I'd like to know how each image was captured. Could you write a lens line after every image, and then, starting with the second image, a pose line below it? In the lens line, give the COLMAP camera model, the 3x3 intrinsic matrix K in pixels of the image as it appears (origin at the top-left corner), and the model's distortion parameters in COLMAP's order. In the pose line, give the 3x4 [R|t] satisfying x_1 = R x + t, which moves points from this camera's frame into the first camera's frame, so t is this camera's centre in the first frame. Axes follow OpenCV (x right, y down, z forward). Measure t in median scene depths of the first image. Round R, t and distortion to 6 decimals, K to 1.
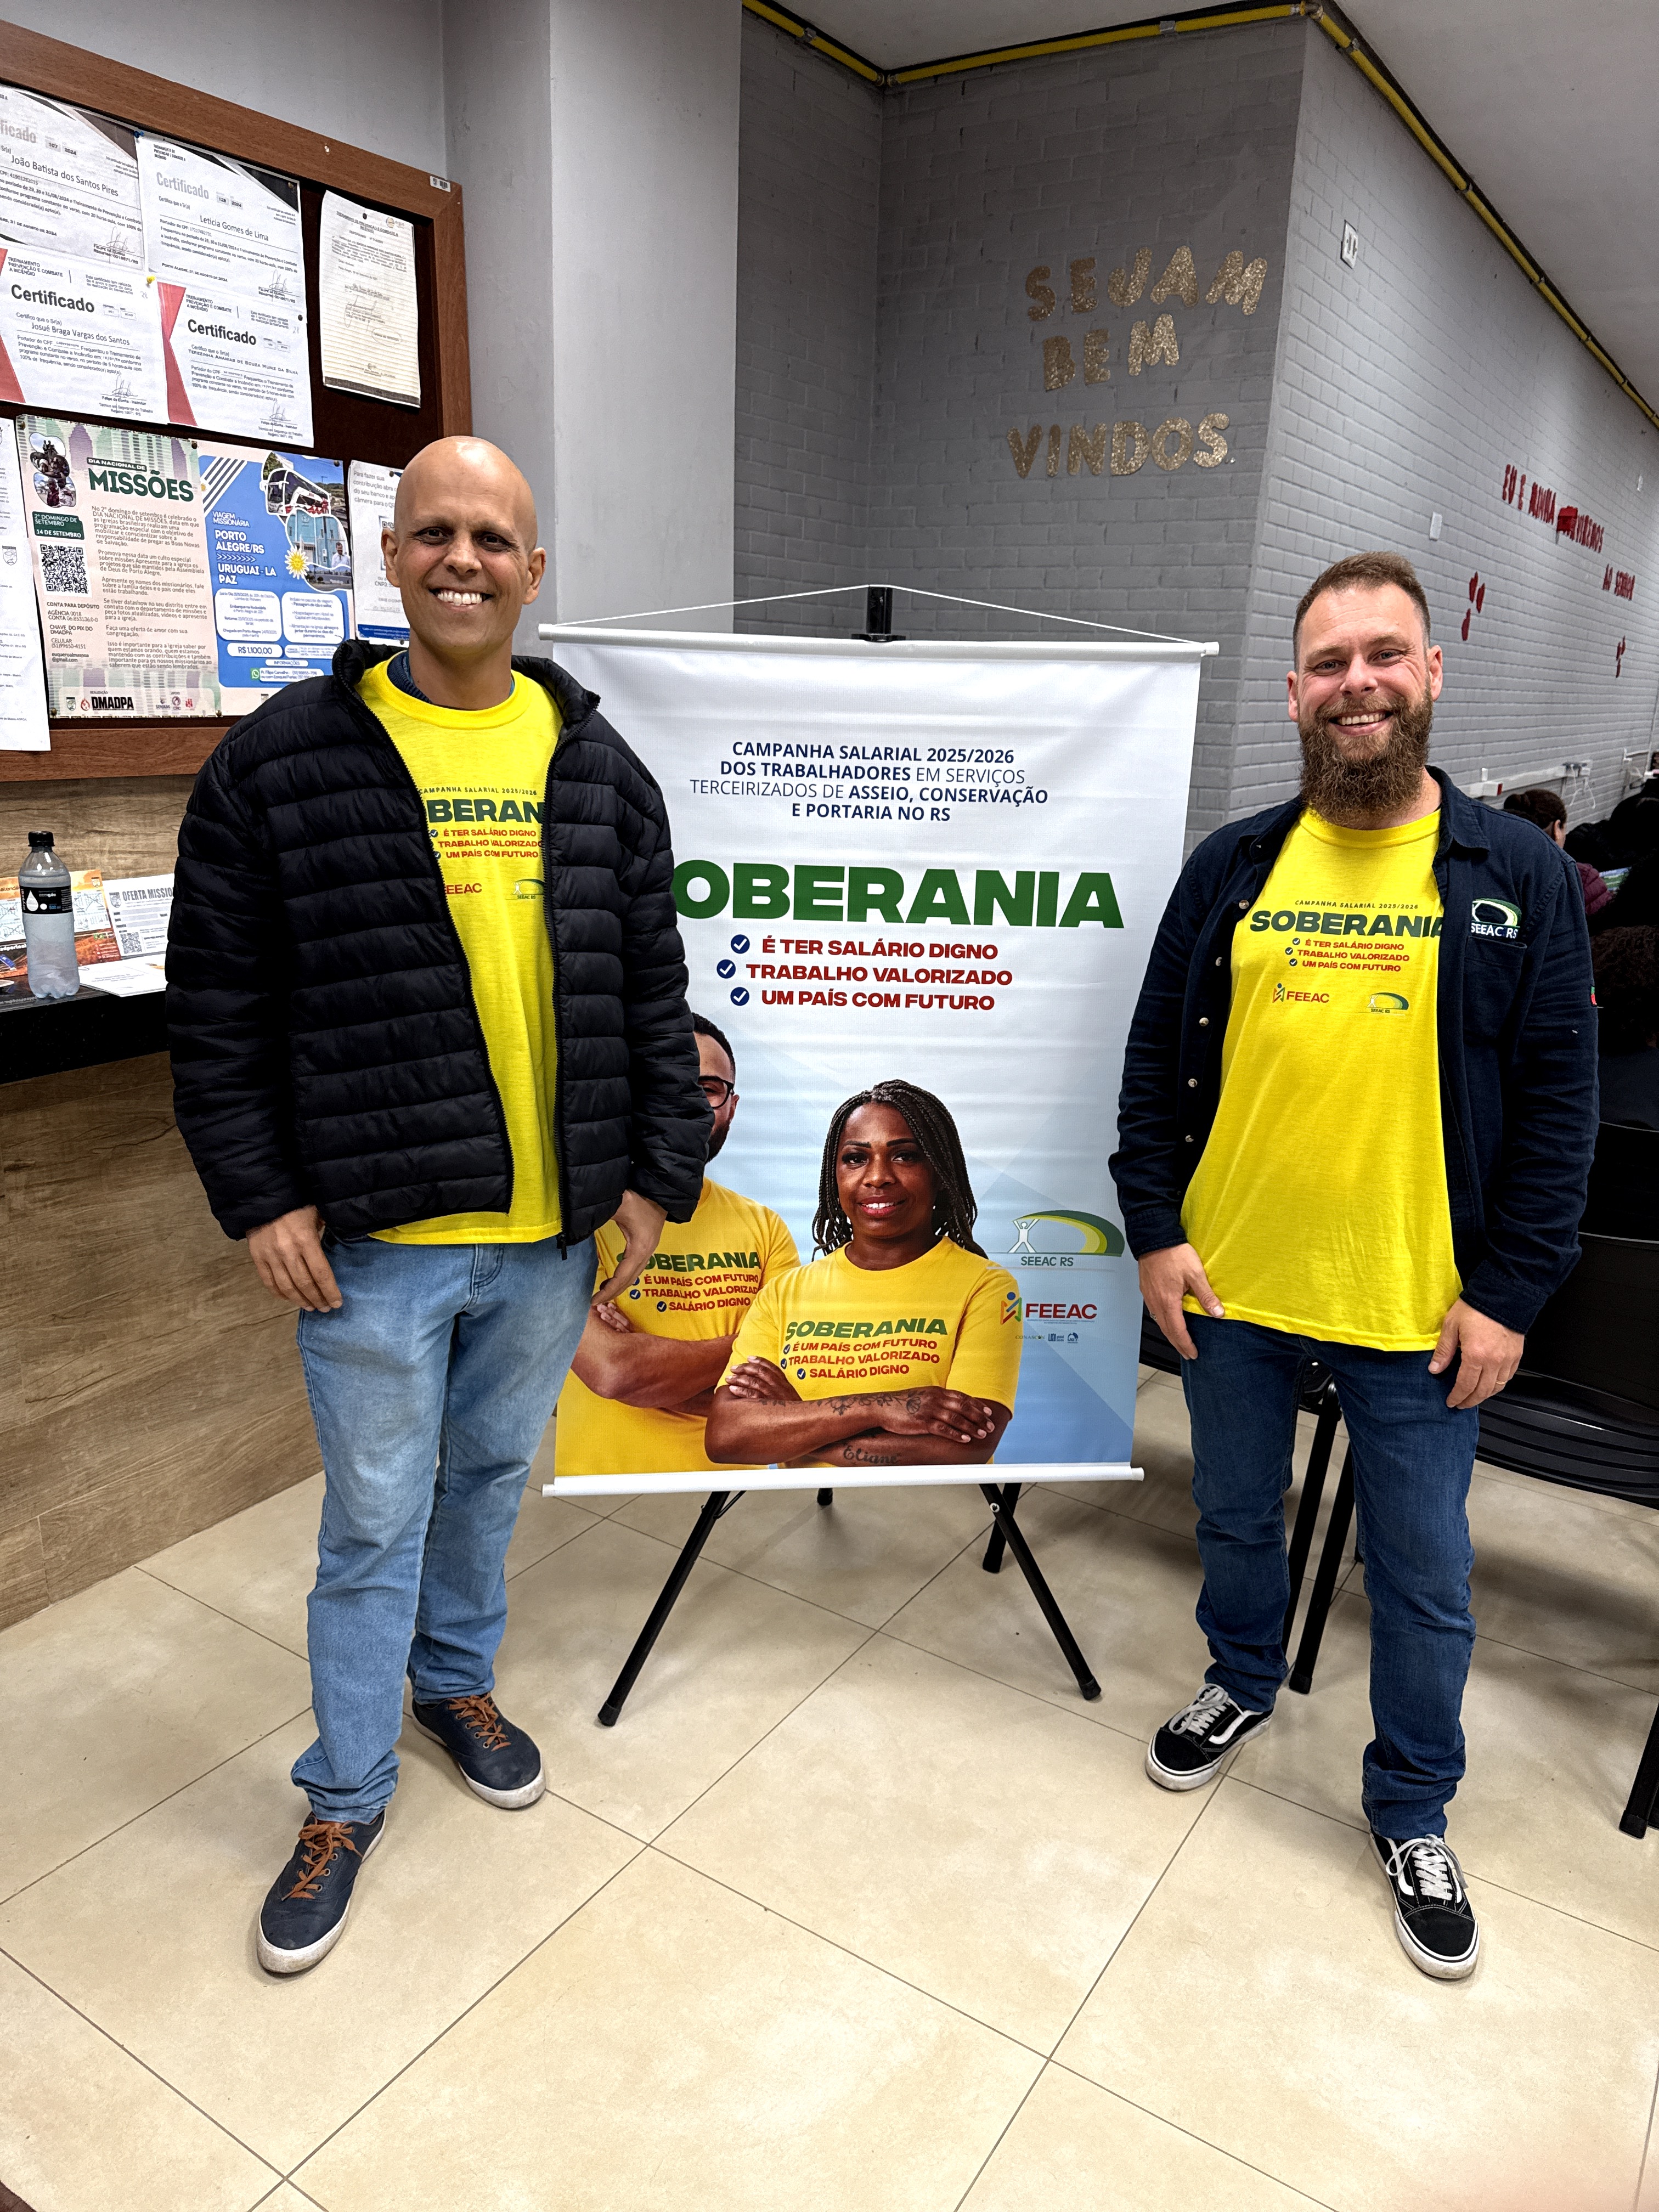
lens RADIAL K [[1598.9, 0, 825.6], [0, 1598.9, 1059.0], [0, 0, 1]] dist [0.085749, -0.027503]
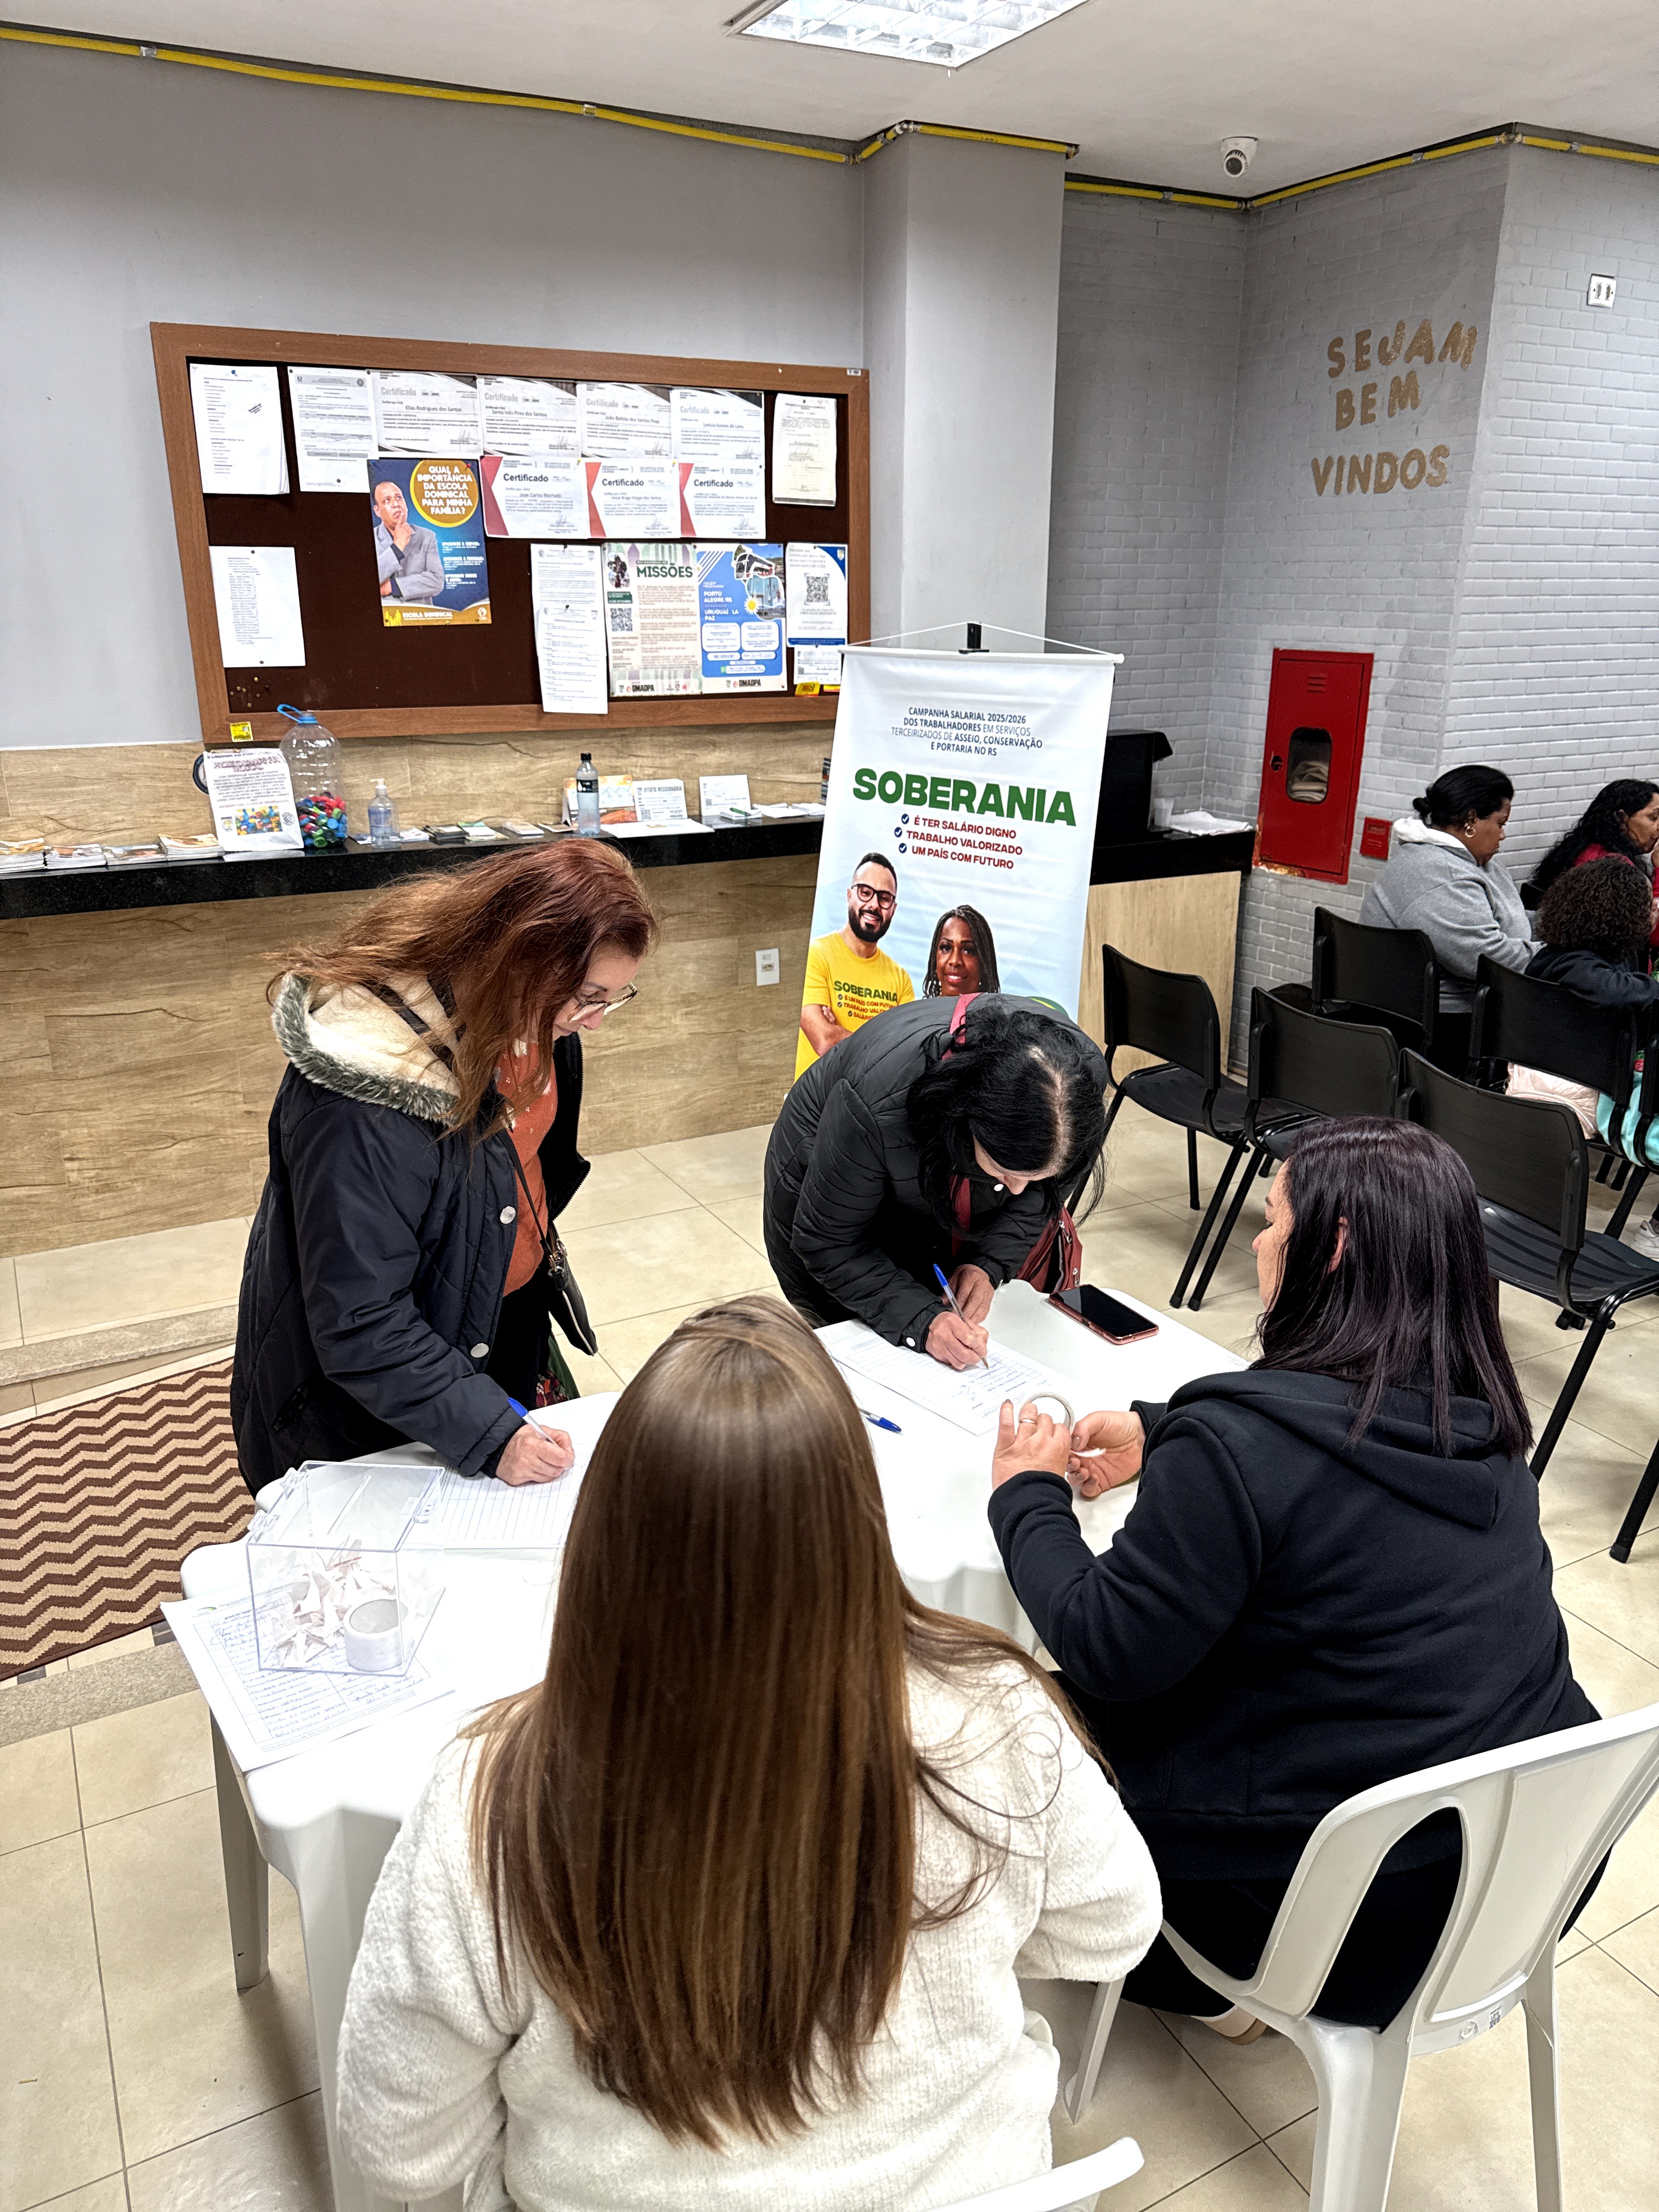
lens RADIAL K [[1550.3, 0, 829.5], [0, 1550.3, 1106.0], [0, 0, 1]] dist [0.114260, -0.071233]
pose [[0.877162, 0.121817, -0.464486, 0.661233], [-0.092083, 0.992007, 0.086271, 0.090871], [0.471283, -0.032903, 0.881368, -0.534895]]
